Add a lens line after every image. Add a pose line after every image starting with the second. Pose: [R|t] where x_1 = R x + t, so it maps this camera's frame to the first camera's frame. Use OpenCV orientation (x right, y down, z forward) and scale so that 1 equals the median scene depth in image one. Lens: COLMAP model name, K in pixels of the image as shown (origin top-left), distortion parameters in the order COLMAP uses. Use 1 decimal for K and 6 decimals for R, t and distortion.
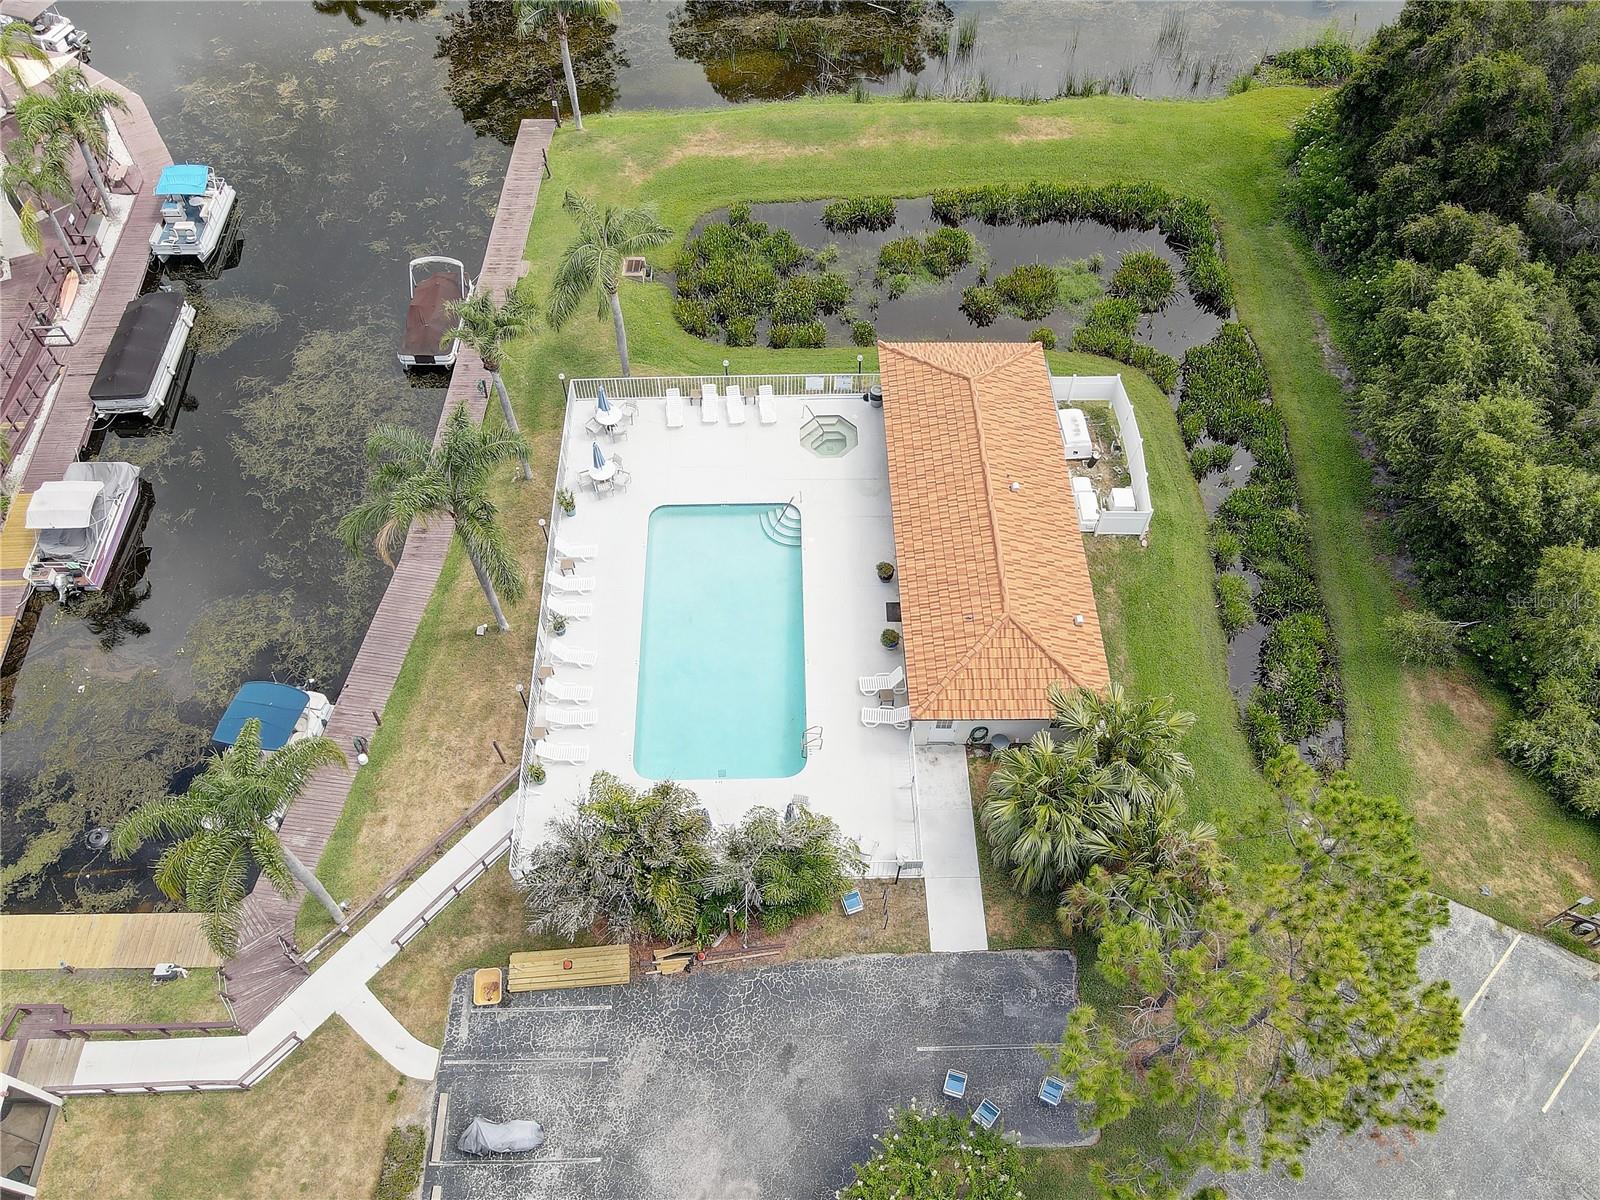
lens RADIAL K [[1118.5, 0, 800.0], [0, 1118.5, 600.0], [0, 0, 1]] dist [0.001768, 0.000063]
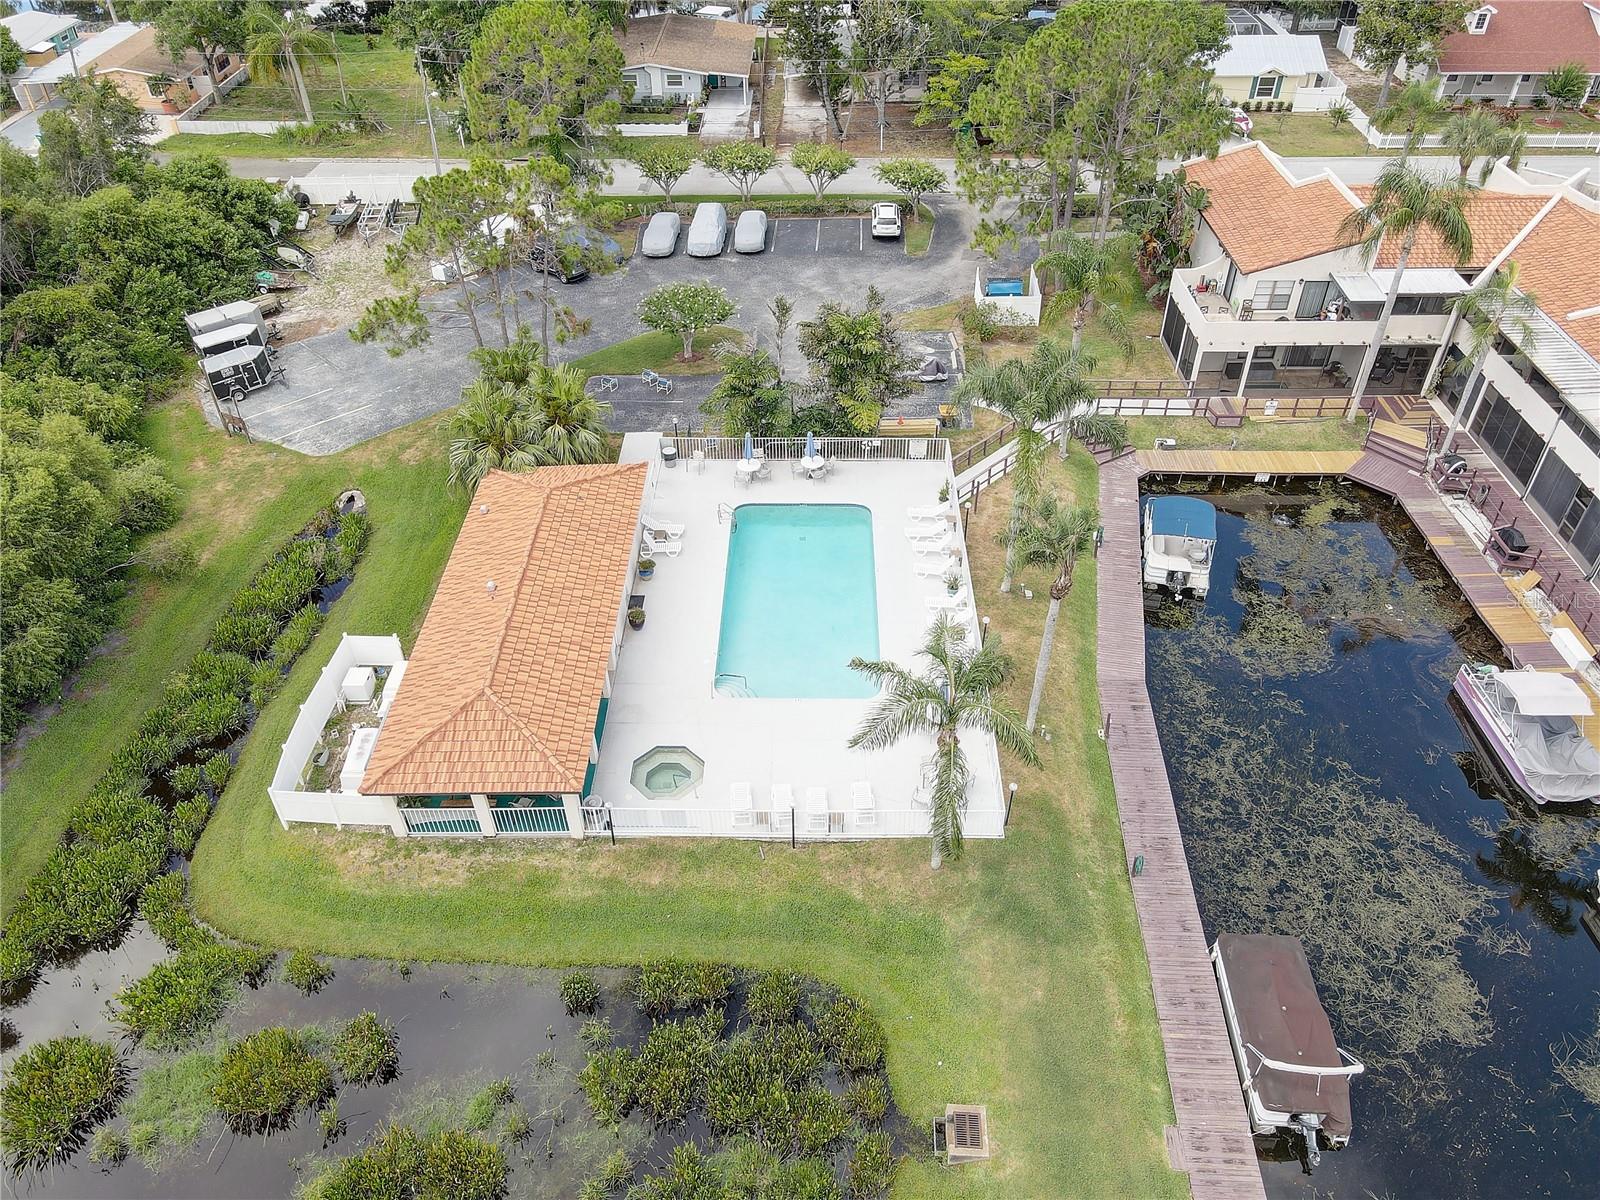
lens RADIAL K [[1118.5, 0, 800.0], [0, 1118.5, 600.0], [0, 0, 1]] dist [0.001768, 0.000063]
pose [[-0.999387, -0.020940, 0.028058, -0.100251], [0.030483, -0.126223, 0.991533, -1.042247], [-0.017221, 0.991781, 0.126784, 0.884328]]
